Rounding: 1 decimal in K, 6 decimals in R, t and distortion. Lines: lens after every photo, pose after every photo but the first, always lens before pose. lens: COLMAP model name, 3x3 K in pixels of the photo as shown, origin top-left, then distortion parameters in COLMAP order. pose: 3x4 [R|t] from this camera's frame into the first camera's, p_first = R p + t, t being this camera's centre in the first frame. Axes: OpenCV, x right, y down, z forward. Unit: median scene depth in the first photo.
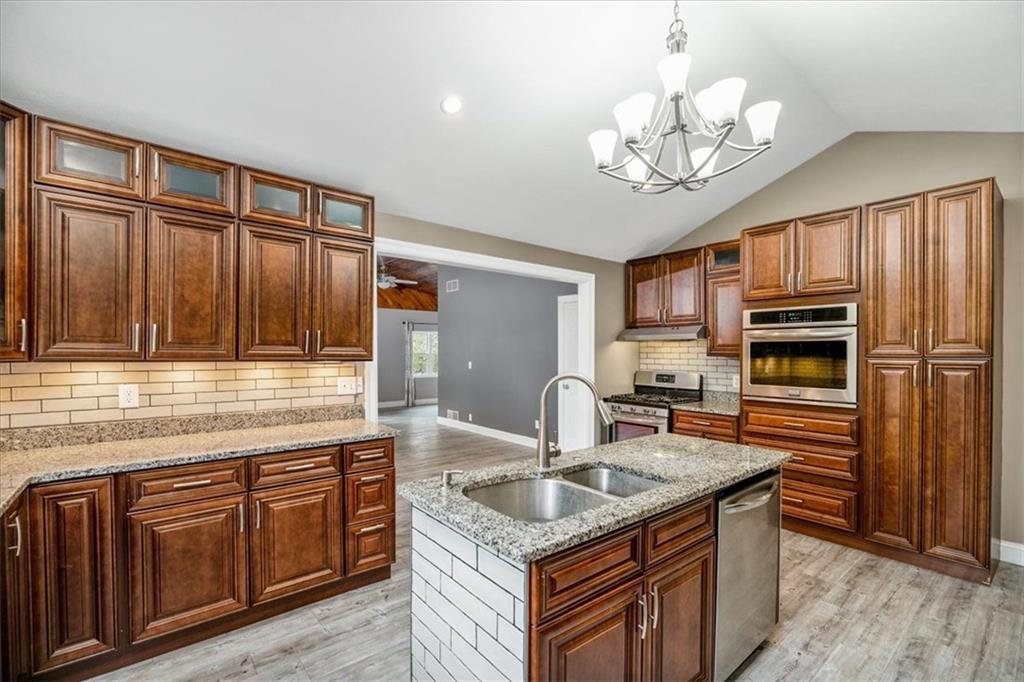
lens RADIAL K [[451.6, 0, 511.9], [0, 451.6, 355.9], [0, 0, 1]] dist [-0.009432, 0.000240]
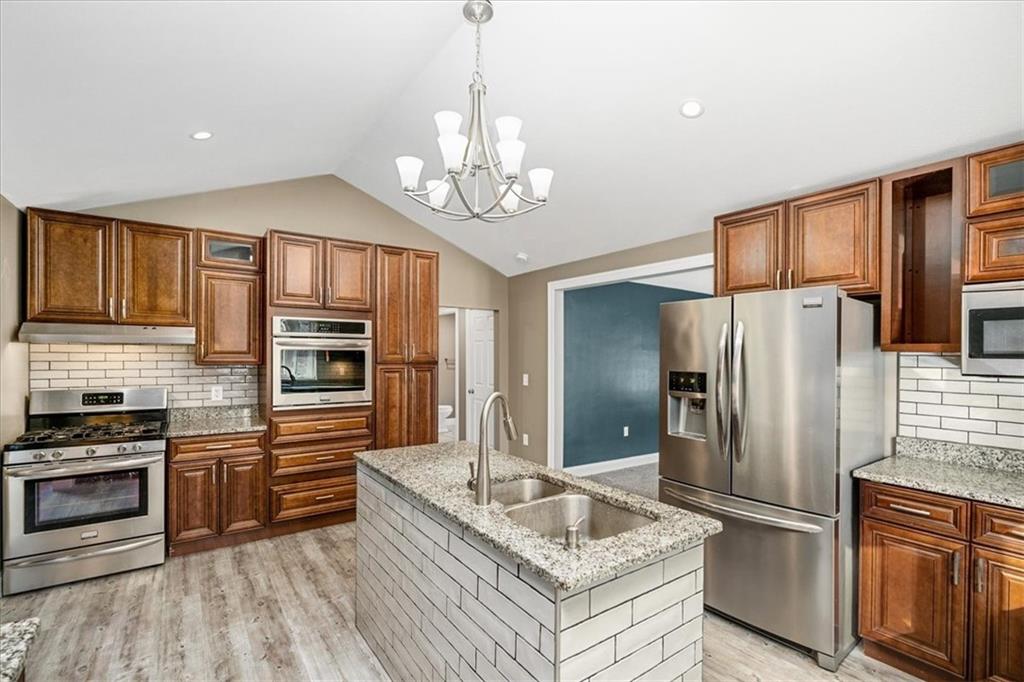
lens RADIAL K [[451.6, 0, 517.5], [0, 451.6, 350.0], [0, 0, 1]] dist [-0.009432, 0.000240]
pose [[0.062983, 0.007604, 0.997986, -0.349365], [0.005710, 0.999952, -0.007980, -0.017690], [-0.997998, 0.006201, 0.062936, 0.390292]]
